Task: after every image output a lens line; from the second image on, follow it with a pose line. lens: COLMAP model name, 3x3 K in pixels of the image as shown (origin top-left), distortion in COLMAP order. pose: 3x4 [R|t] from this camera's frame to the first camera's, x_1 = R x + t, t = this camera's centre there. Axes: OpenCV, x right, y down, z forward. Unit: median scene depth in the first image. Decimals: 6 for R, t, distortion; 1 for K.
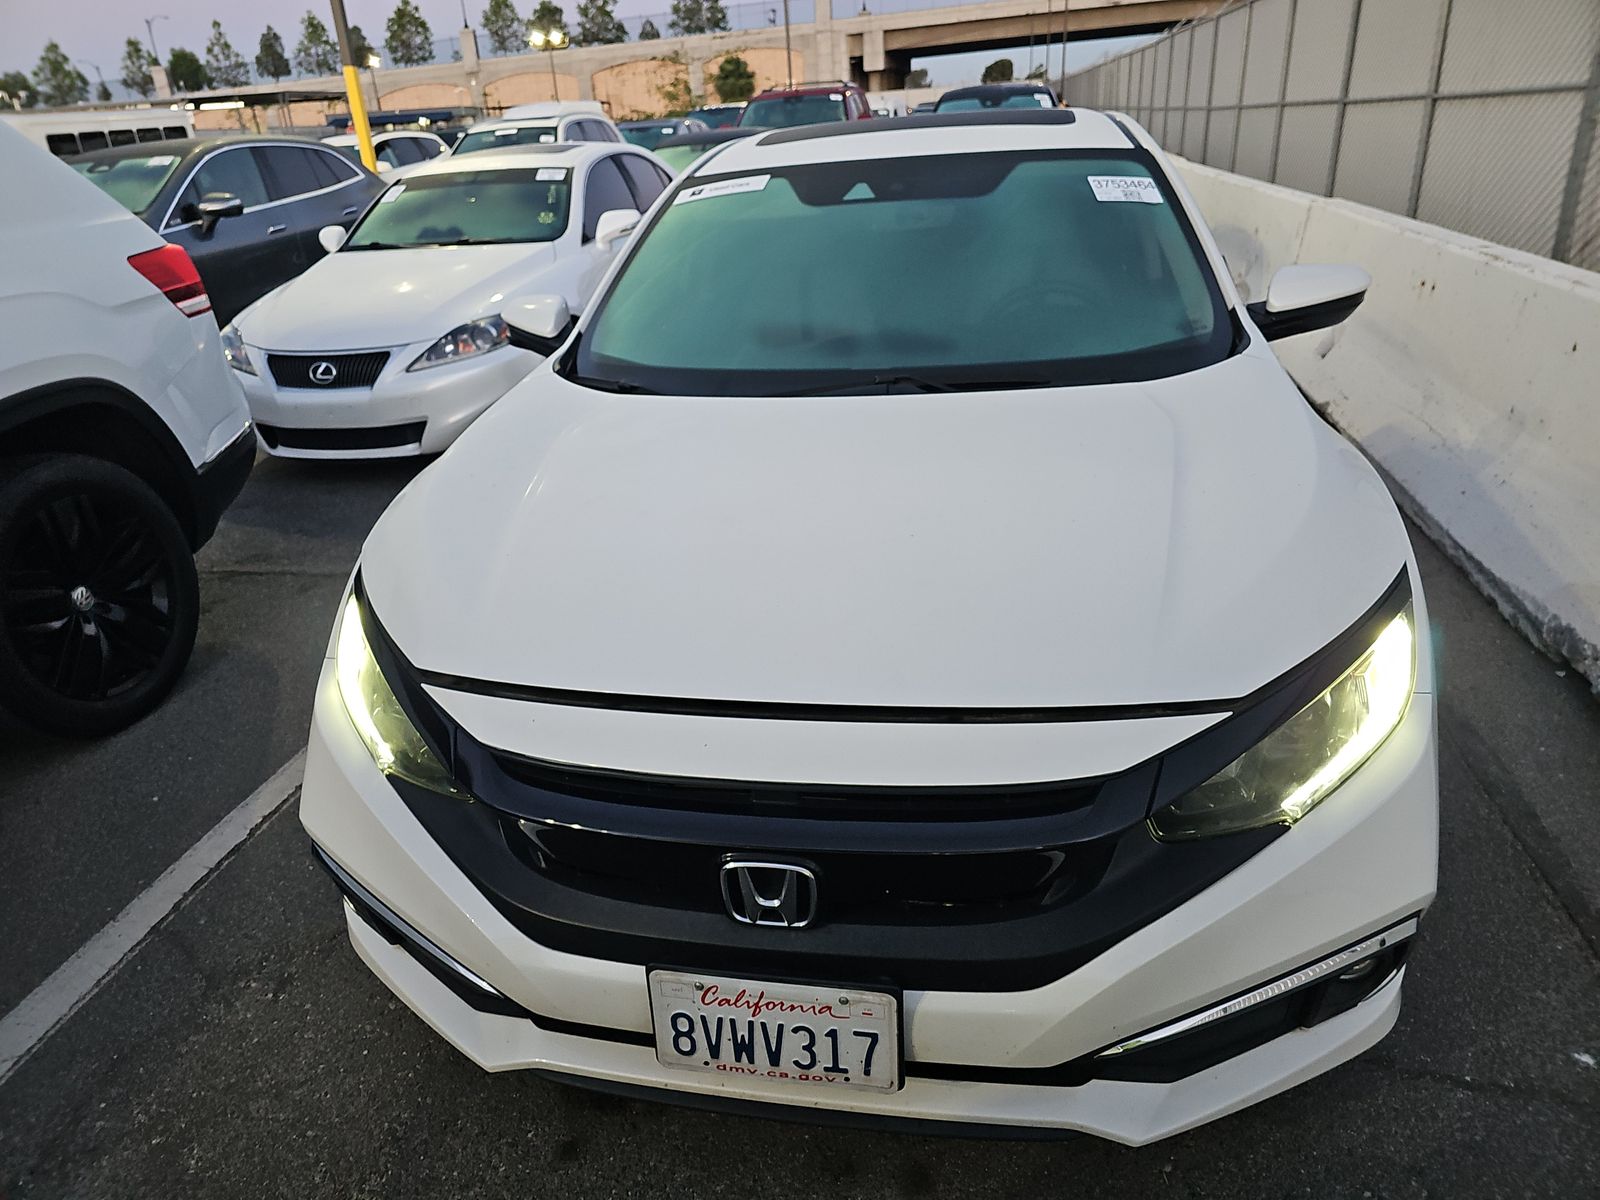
lens RADIAL K [[1059.2, 0, 790.9], [0, 1059.2, 605.3], [0, 0, 1]] dist [0.028035, -0.018902]
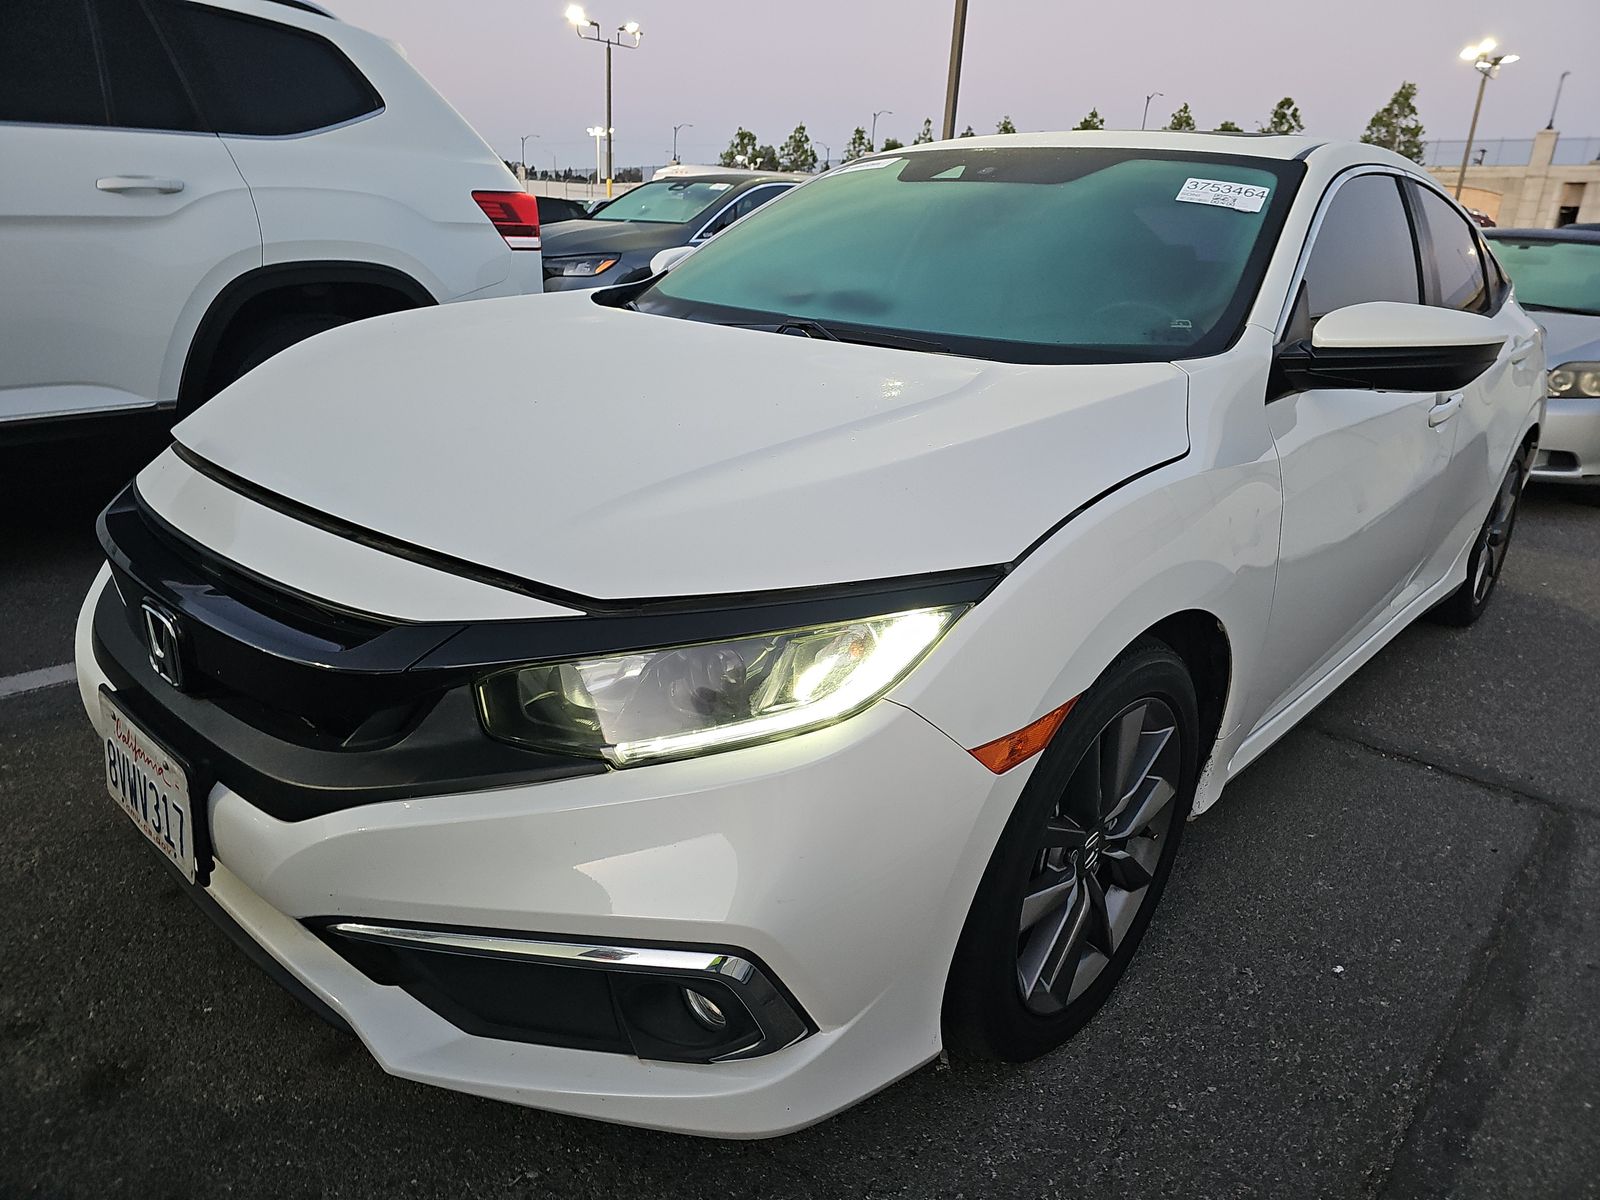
lens RADIAL K [[1059.2, 0, 799.4], [0, 1059.2, 596.2], [0, 0, 1]] dist [0.028035, -0.018902]
pose [[0.853577, 0.274891, -0.442539, 0.468426], [-0.313824, 0.949353, -0.015602, 0.024001], [0.415836, 0.152197, 0.896614, 0.157161]]
